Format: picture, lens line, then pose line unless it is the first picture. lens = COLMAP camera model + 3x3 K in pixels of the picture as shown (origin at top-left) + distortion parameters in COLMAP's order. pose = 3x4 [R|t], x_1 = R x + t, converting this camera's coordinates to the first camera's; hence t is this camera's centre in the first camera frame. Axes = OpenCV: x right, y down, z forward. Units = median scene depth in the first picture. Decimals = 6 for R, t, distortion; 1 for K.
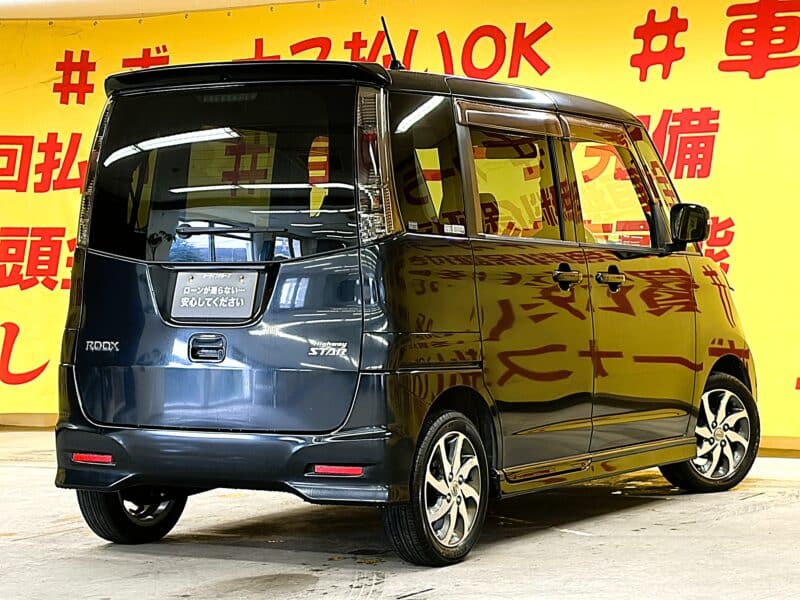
lens RADIAL K [[2150.8, 0, 400.0], [0, 2150.8, 300.0], [0, 0, 1]] dist [0.071056, 0.643673]
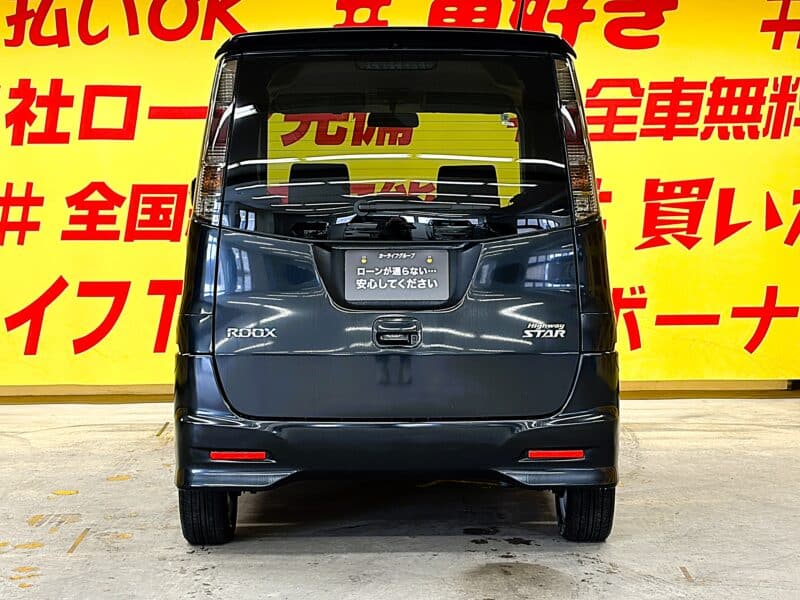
lens RADIAL K [[1857.7, 0, 400.0], [0, 1857.7, 300.0], [0, 0, 1]] dist [0.423954, -3.443706]
pose [[0.855063, -0.026876, 0.517827, -0.507900], [0.007166, 0.999173, 0.040025, -0.024560], [-0.518474, -0.030513, 0.854549, 0.302664]]
